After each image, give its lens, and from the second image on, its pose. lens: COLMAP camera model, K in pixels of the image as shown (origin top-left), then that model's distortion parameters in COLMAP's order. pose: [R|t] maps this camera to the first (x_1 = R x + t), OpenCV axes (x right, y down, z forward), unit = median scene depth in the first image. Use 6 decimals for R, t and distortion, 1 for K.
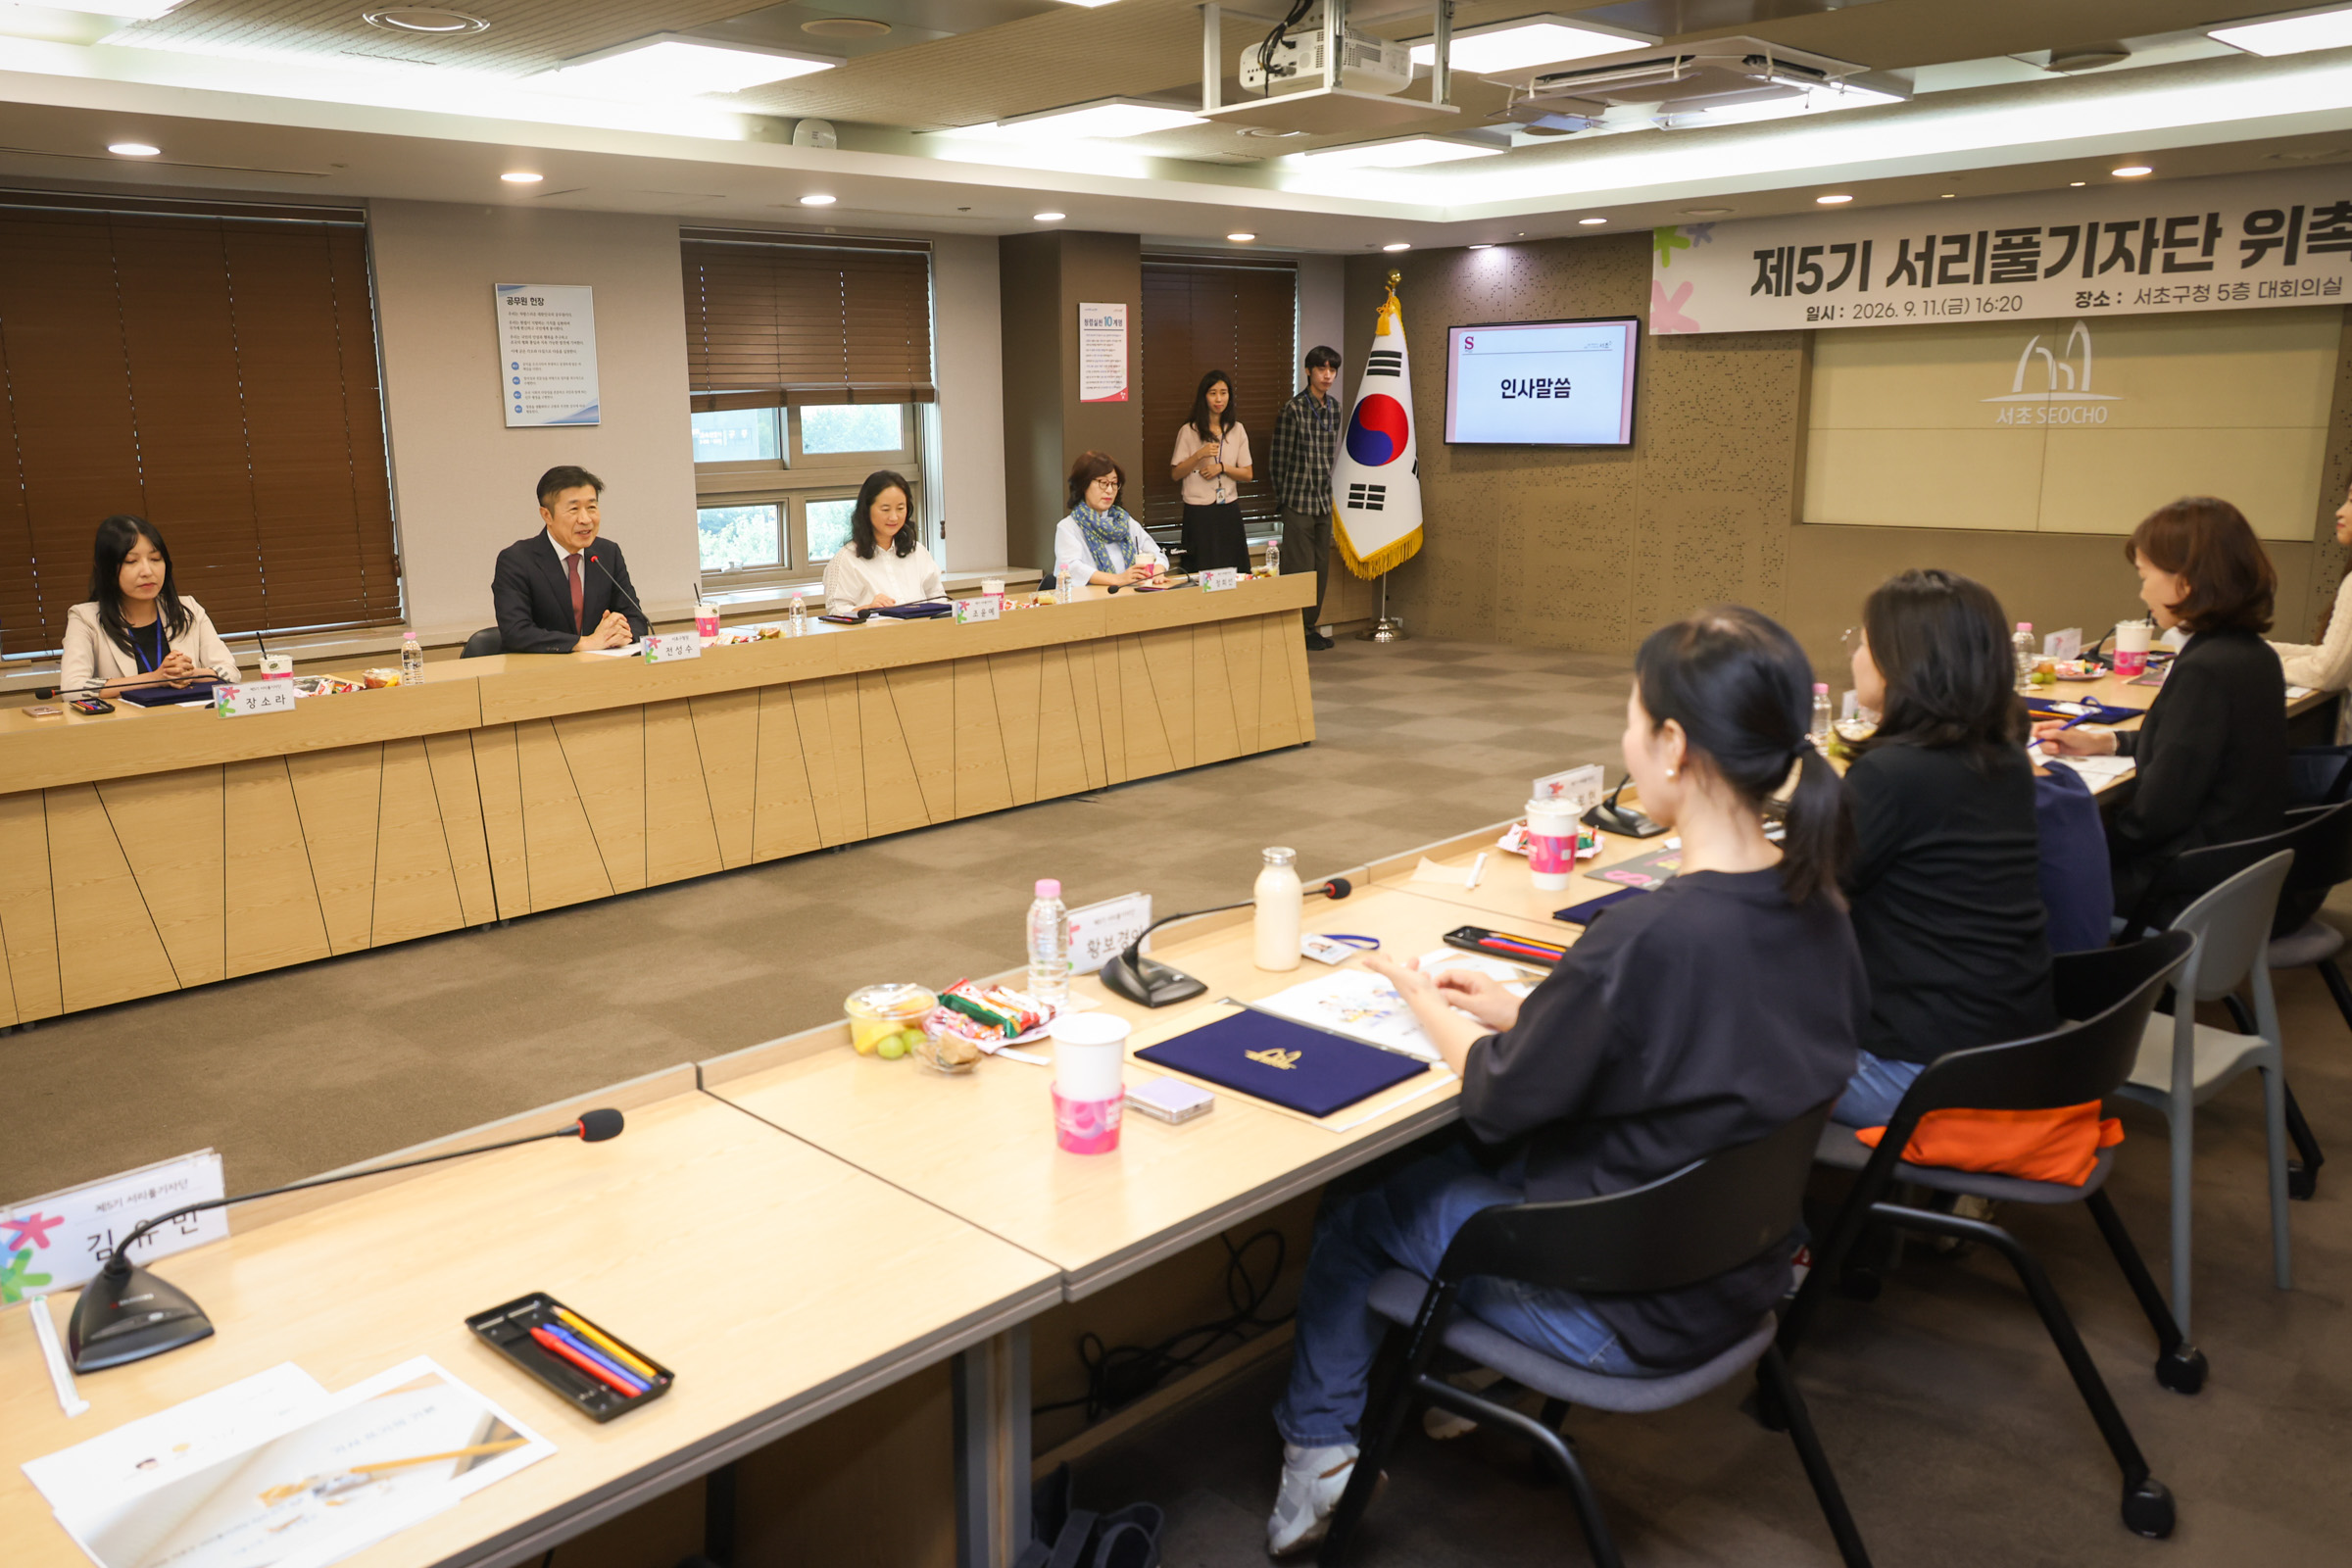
lens RADIAL K [[1805.0, 0, 1063.5], [0, 1805.0, 785.2], [0, 0, 1]] dist [0.011334, 0.005385]
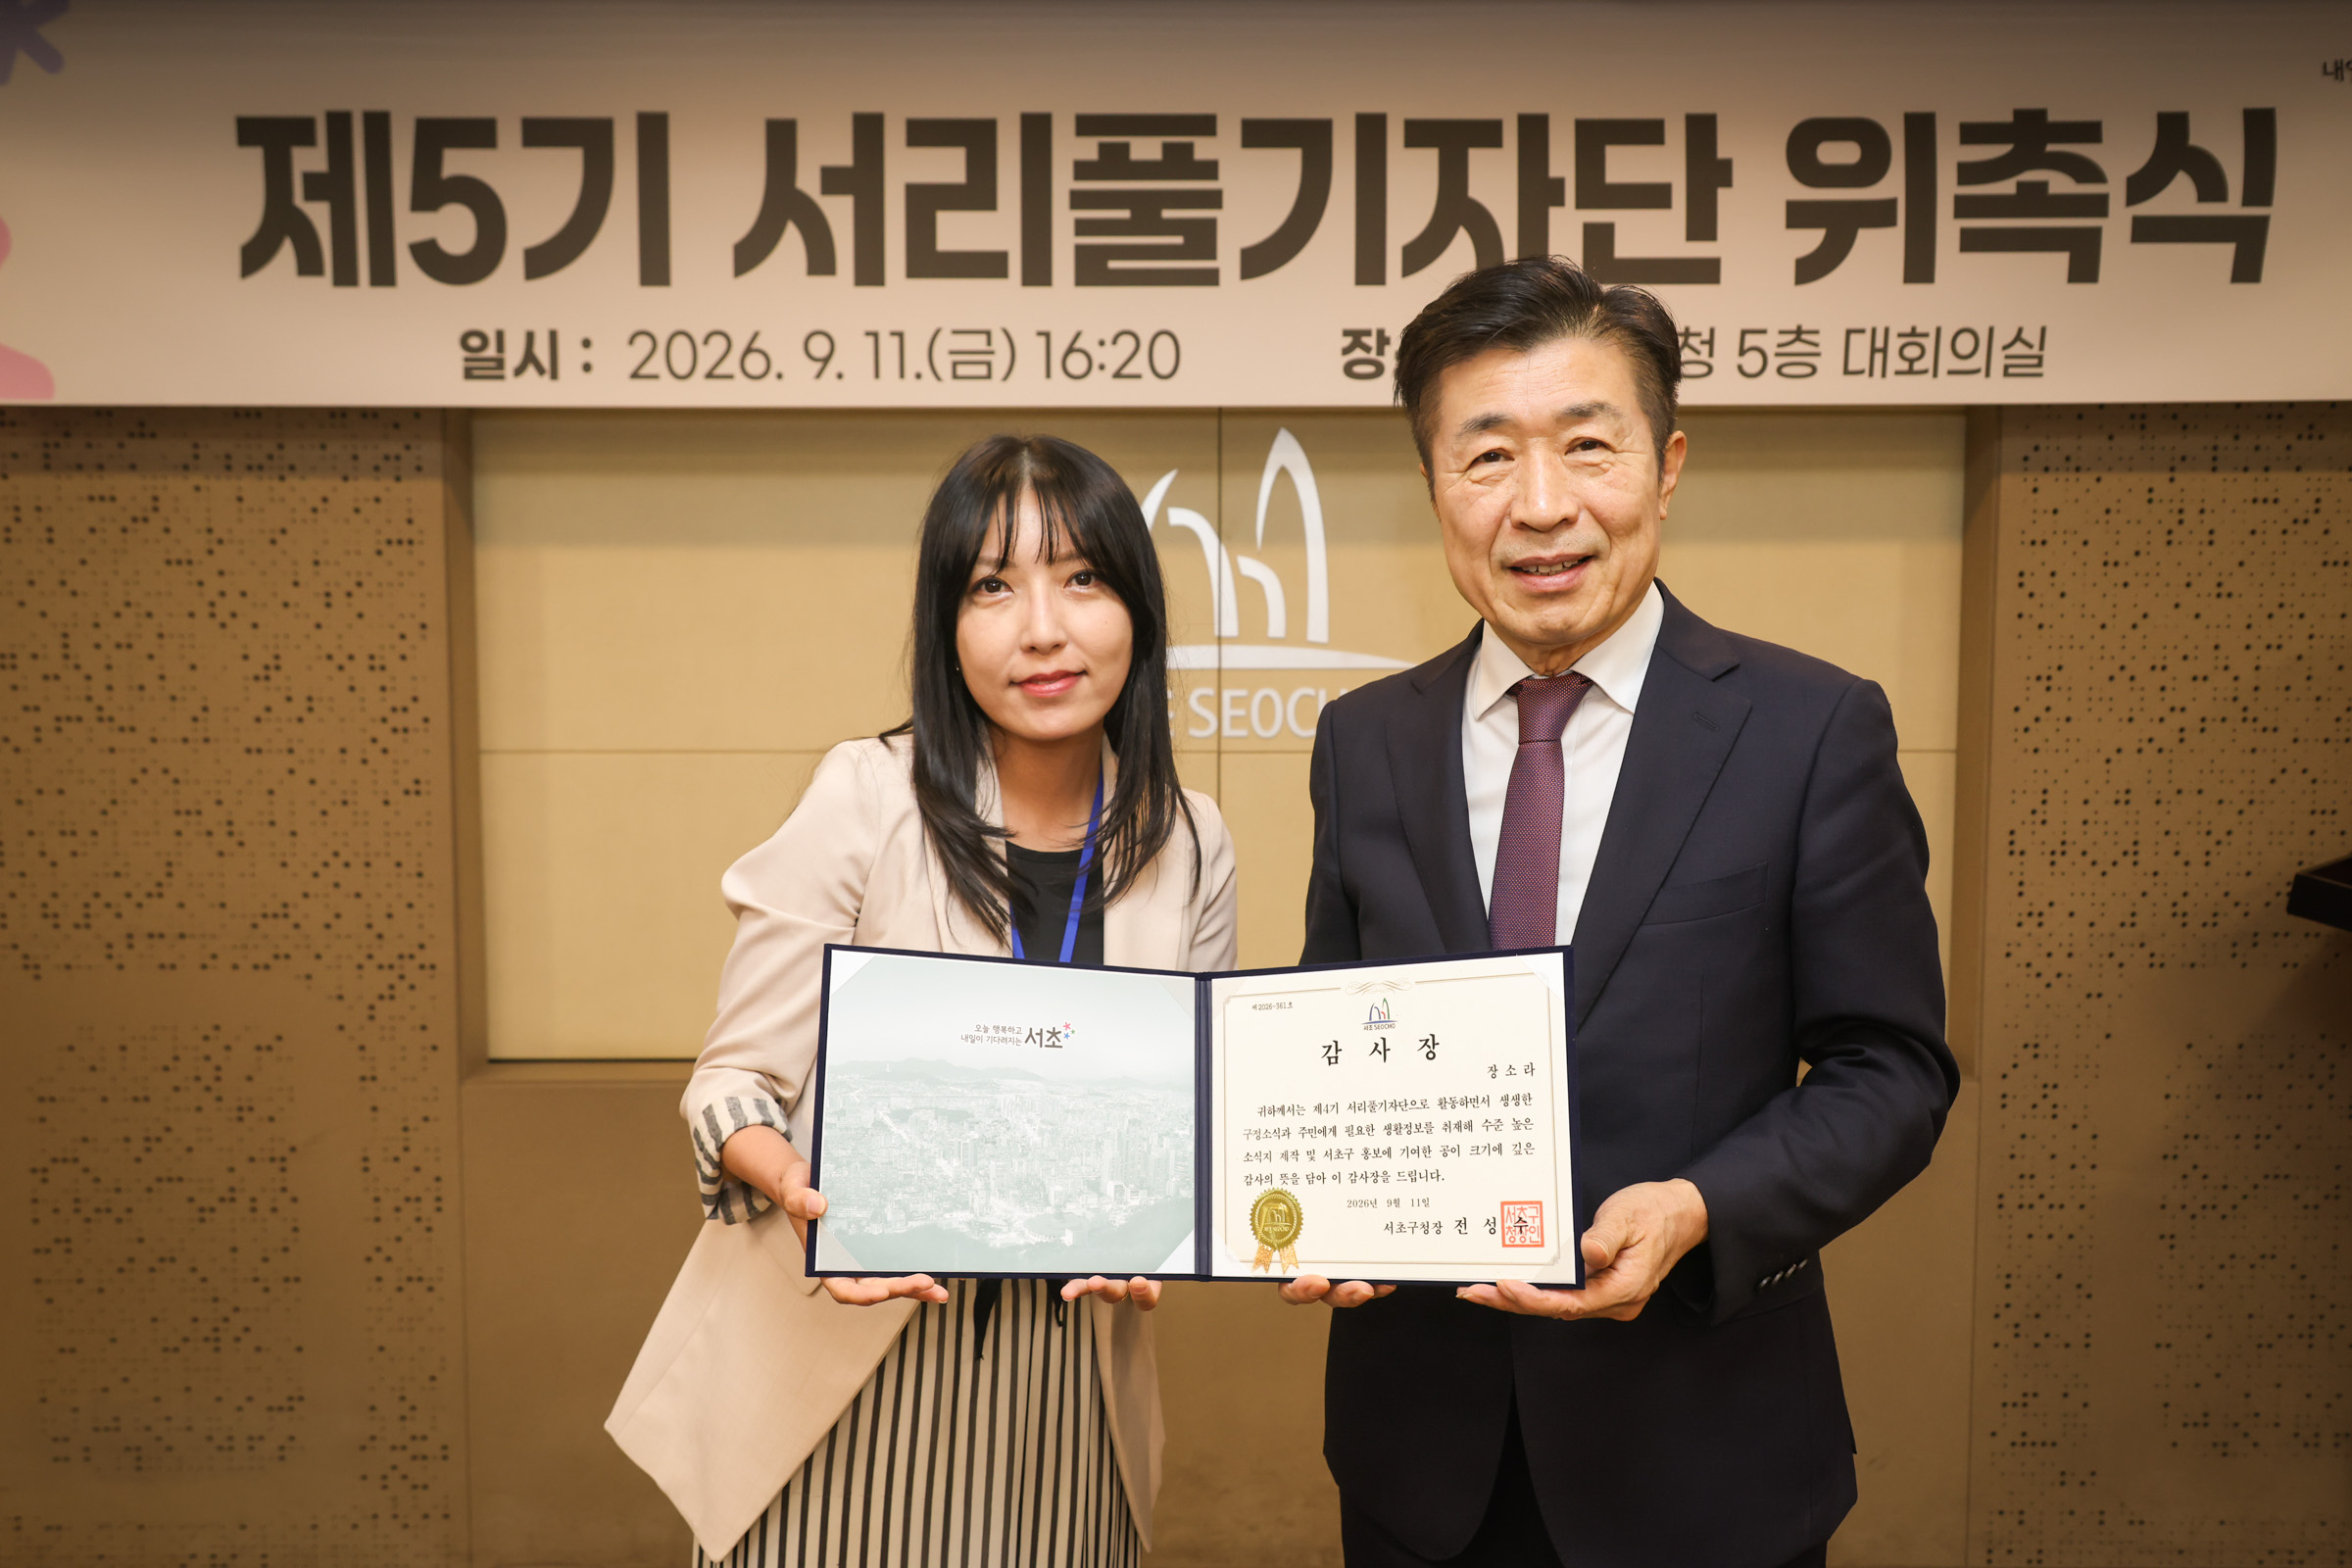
lens RADIAL K [[2103.7, 0, 1165.5], [0, 2103.7, 807.6], [0, 0, 1]] dist [0.018613, 0.000669]
pose [[0.674853, -0.040373, 0.736847, 0.255706], [0.143008, 0.986728, -0.076913, -0.159555], [-0.723963, 0.157280, 0.671670, 0.756294]]
